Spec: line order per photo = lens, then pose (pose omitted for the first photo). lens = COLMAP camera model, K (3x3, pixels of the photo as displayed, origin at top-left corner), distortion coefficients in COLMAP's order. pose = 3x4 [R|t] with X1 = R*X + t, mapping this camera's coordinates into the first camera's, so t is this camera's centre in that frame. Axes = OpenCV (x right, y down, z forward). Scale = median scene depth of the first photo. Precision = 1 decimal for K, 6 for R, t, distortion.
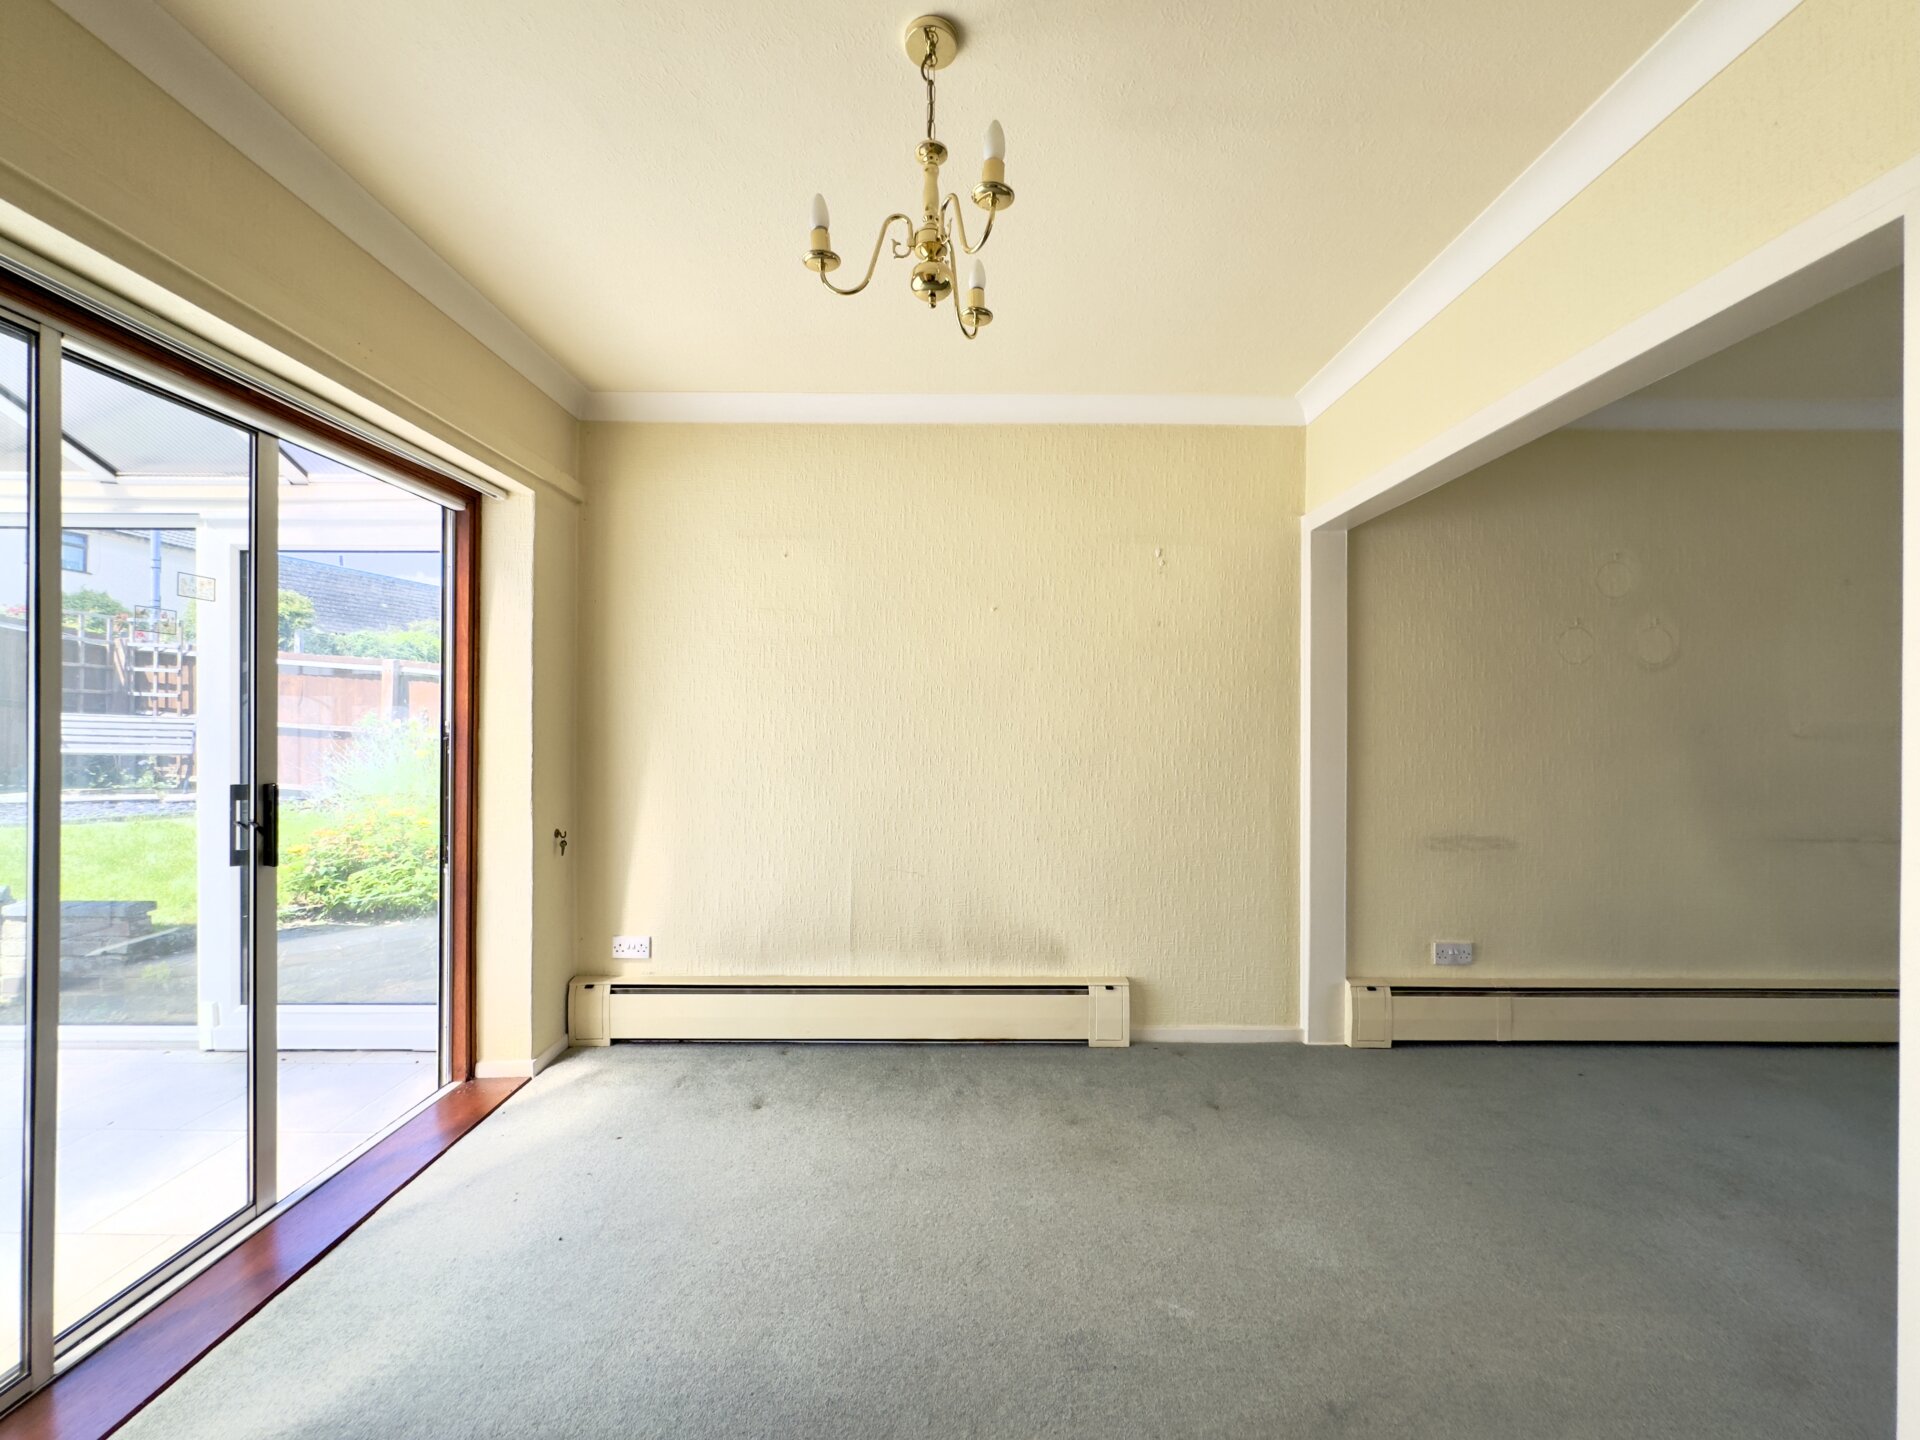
lens RADIAL K [[757.0, 0, 960.0], [0, 757.0, 720.0], [0, 0, 1]] dist [0.001181, 0.000214]
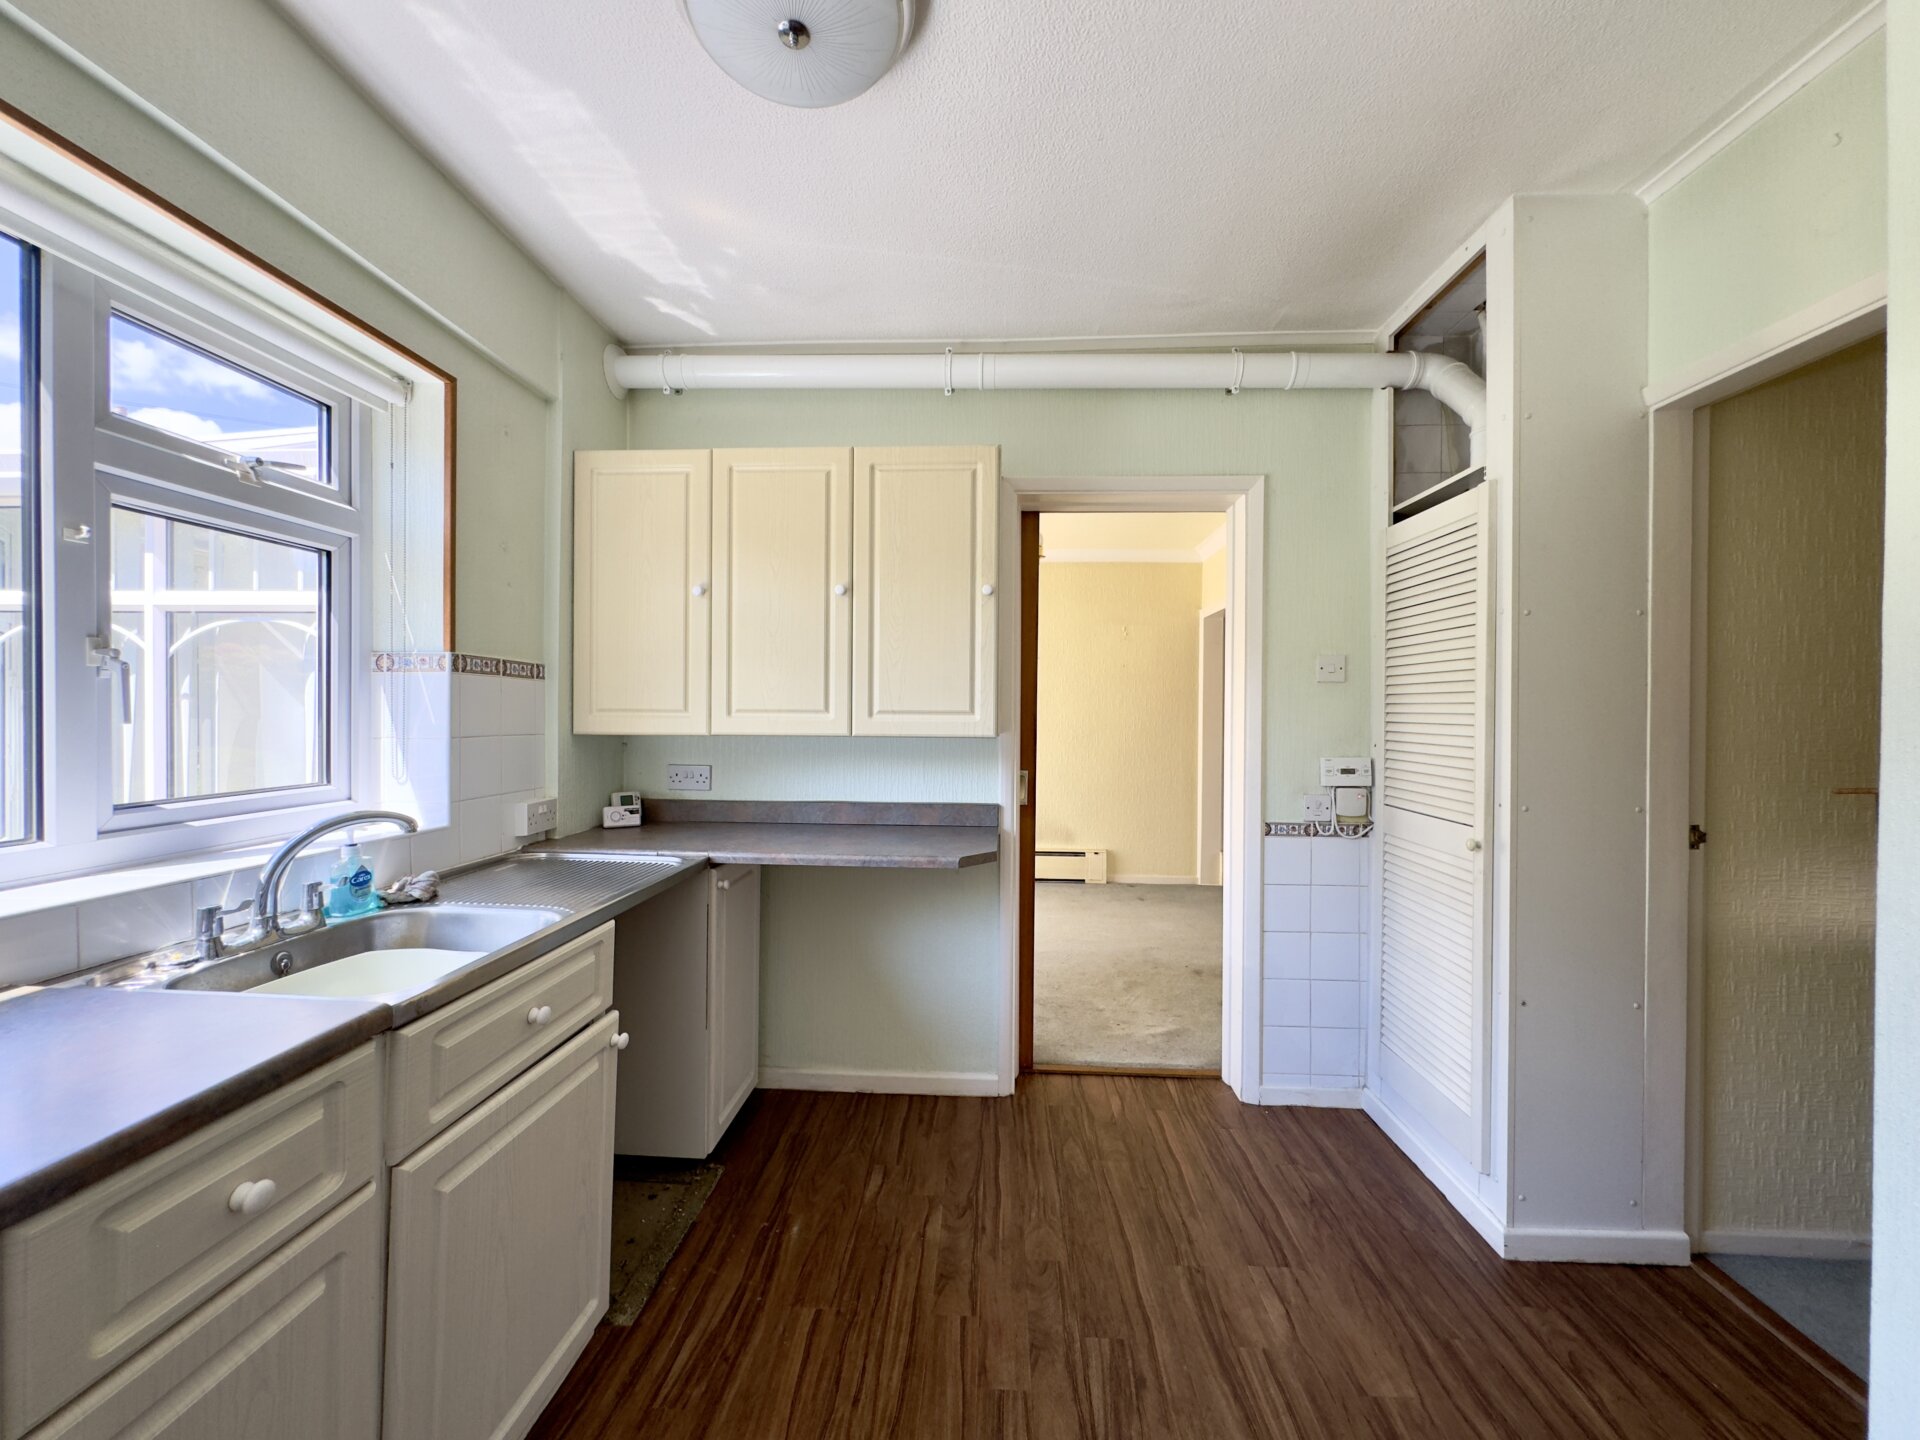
lens RADIAL K [[765.2, 0, 958.5], [0, 765.2, 718.1], [0, 0, 1]] dist [-0.001692, -0.000266]
pose [[0.999069, 0.005981, -0.042716, -0.025470], [-0.005499, 0.999920, 0.011390, -0.005632], [0.042780, -0.011145, 0.999022, -0.331941]]
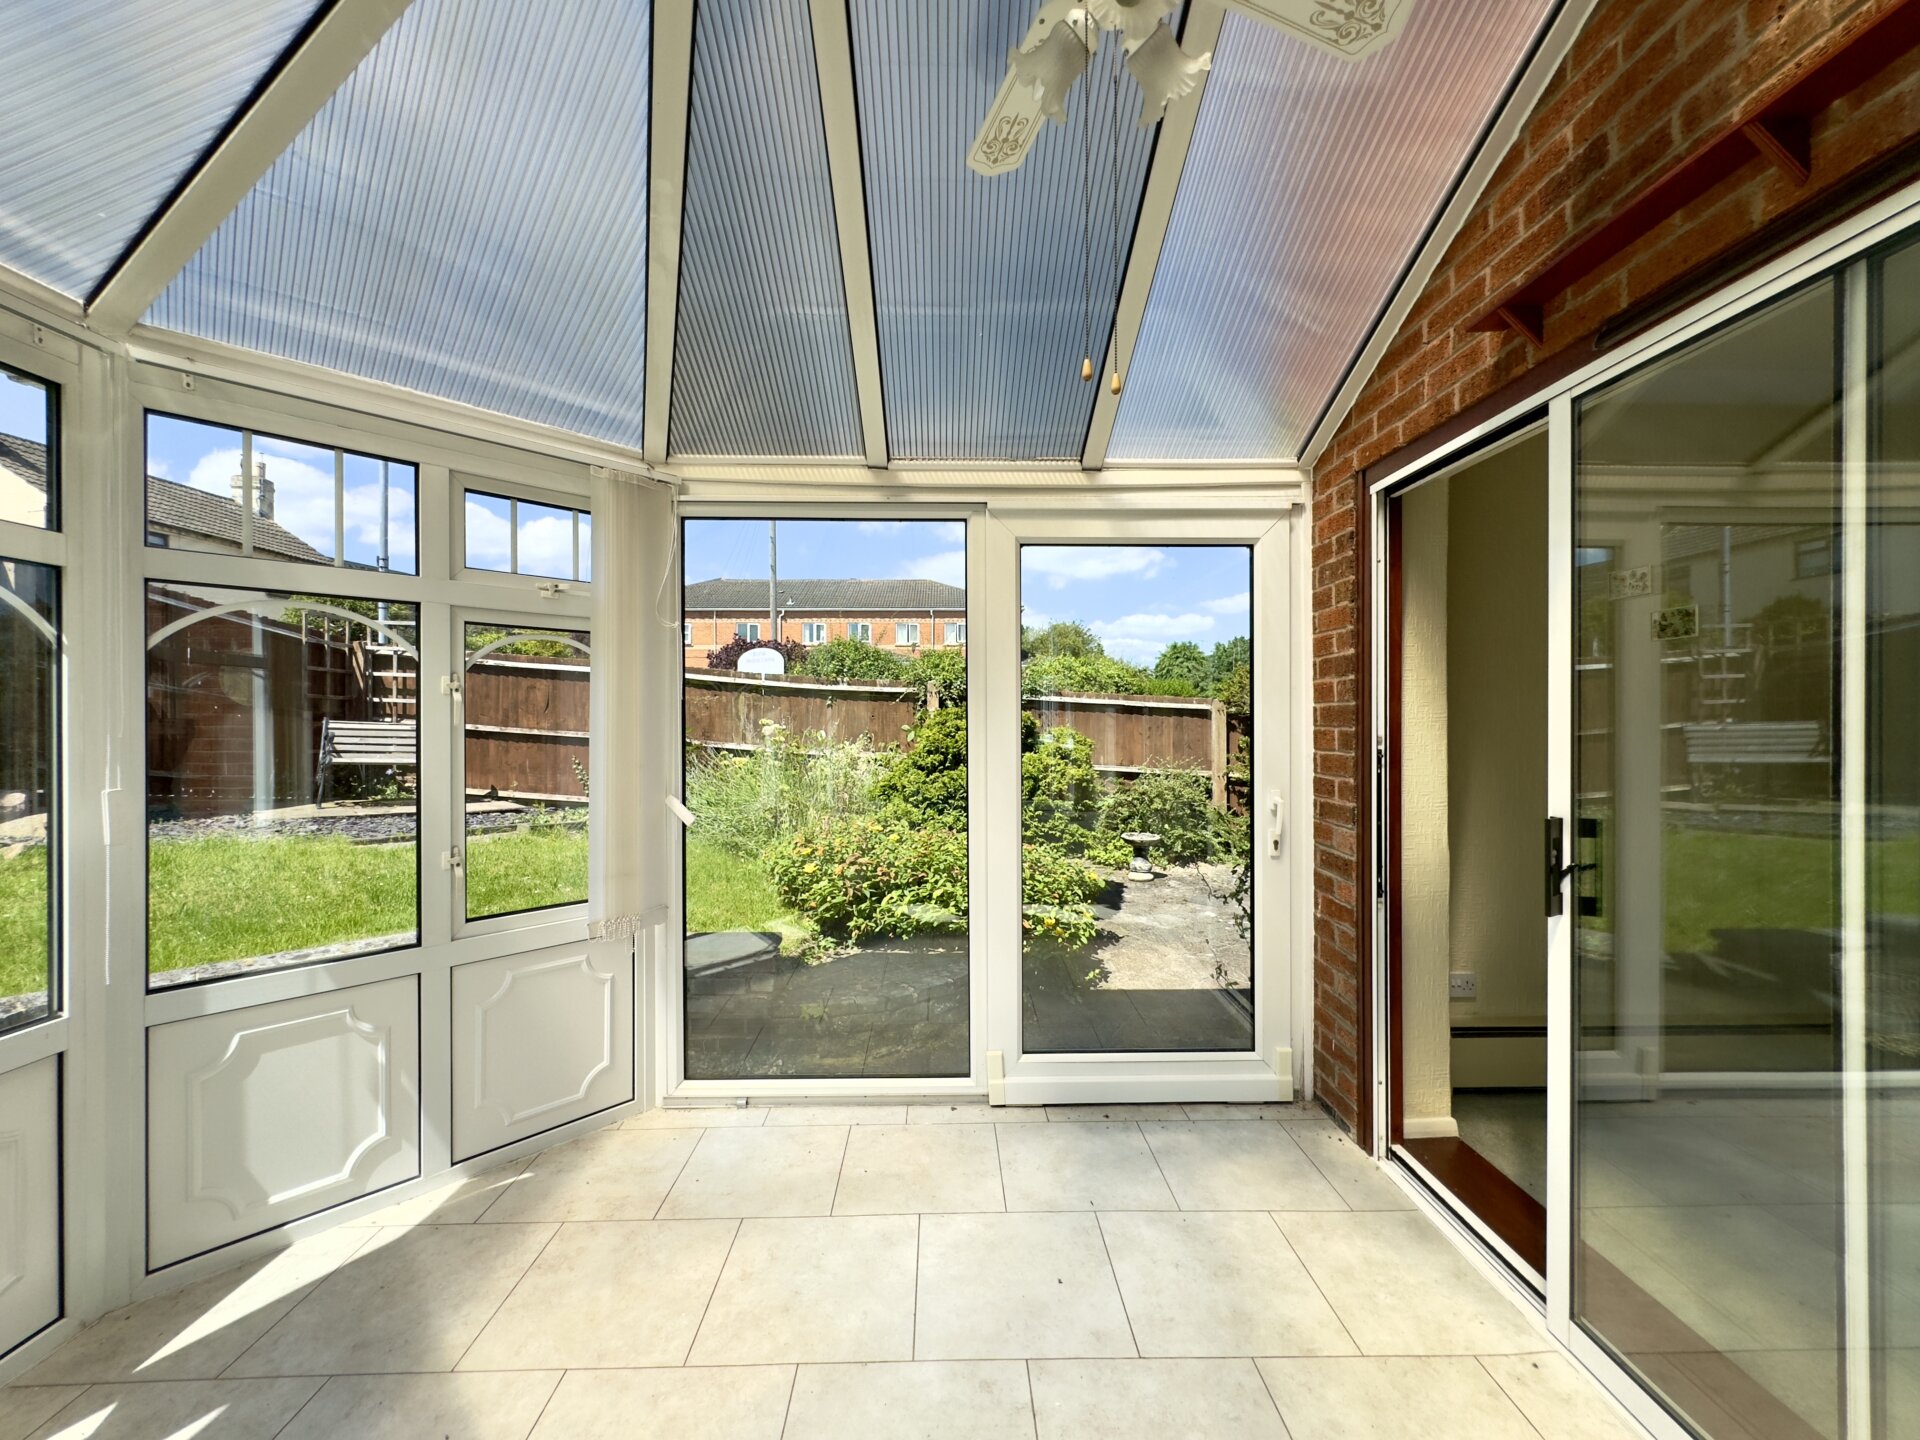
lens RADIAL K [[757.0, 0, 960.0], [0, 757.0, 720.0], [0, 0, 1]] dist [0.001181, 0.000214]
pose [[0.999843, -0.005260, 0.016921, -0.376055], [0.005244, 0.999986, 0.001002, -0.006583], [-0.016926, -0.000913, 0.999856, 0.040228]]
